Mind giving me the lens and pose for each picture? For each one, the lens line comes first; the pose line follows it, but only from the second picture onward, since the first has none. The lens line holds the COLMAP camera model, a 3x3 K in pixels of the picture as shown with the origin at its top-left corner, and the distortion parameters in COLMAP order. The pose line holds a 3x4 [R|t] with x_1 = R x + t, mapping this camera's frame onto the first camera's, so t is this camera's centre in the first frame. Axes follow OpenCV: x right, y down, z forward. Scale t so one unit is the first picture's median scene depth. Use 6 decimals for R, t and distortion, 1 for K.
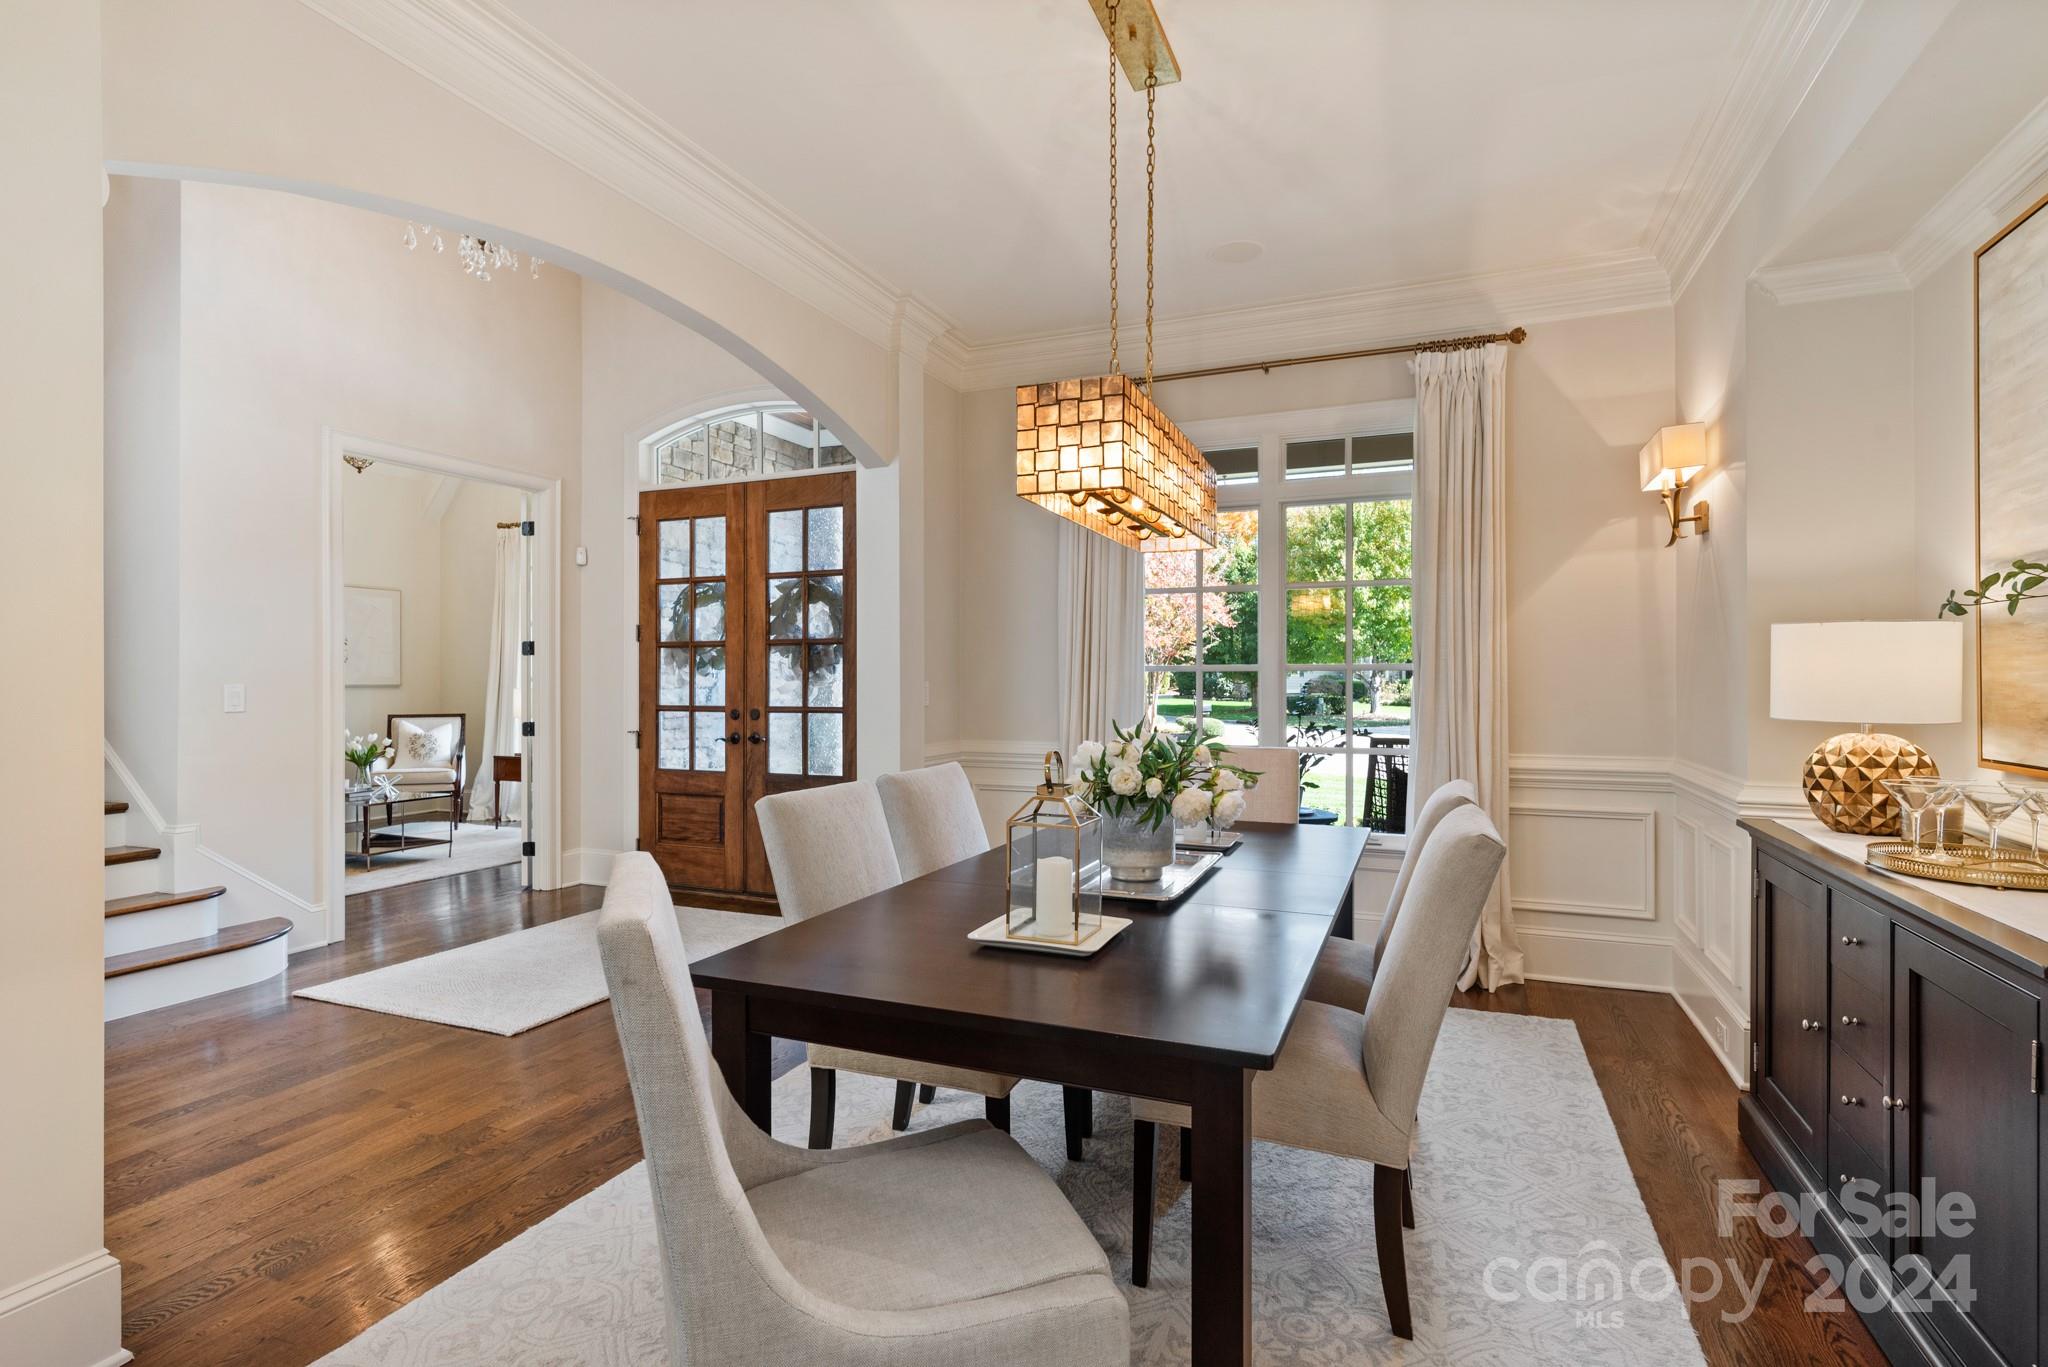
lens RADIAL K [[970.9, 0, 1024.0], [0, 970.9, 683.5], [0, 0, 1]] dist [-0.000145, 0.000251]
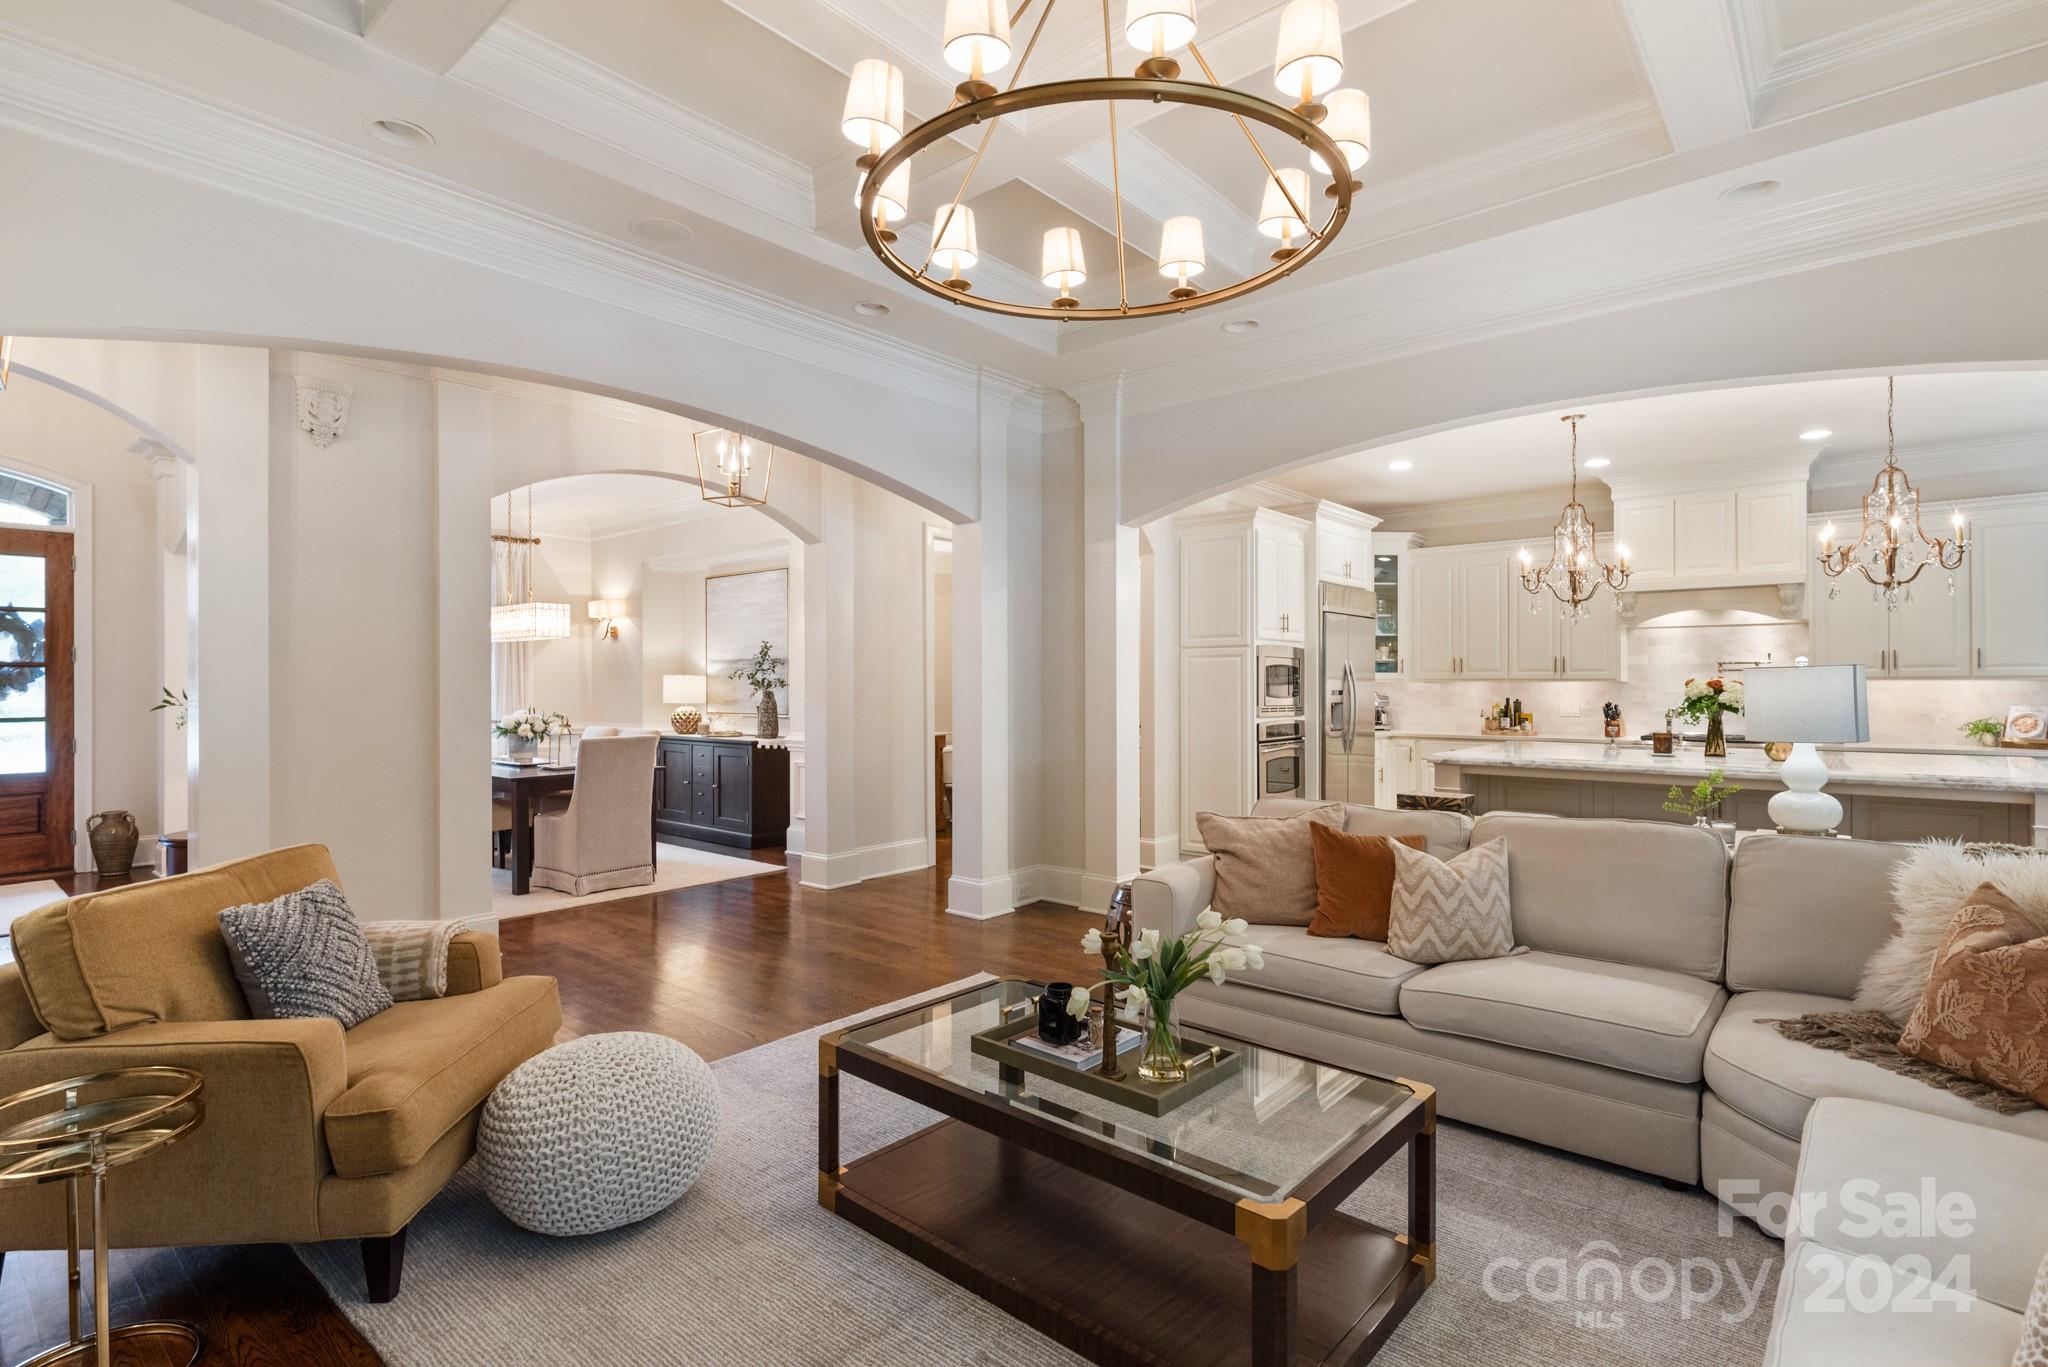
lens RADIAL K [[970.9, 0, 1024.0], [0, 970.9, 683.5], [0, 0, 1]] dist [-0.000145, 0.000251]
pose [[0.302276, 0.001323, 0.953220, -1.323001], [0.007746, 0.999963, -0.003844, -0.006913], [-0.953189, 0.008546, 0.302254, -0.773774]]
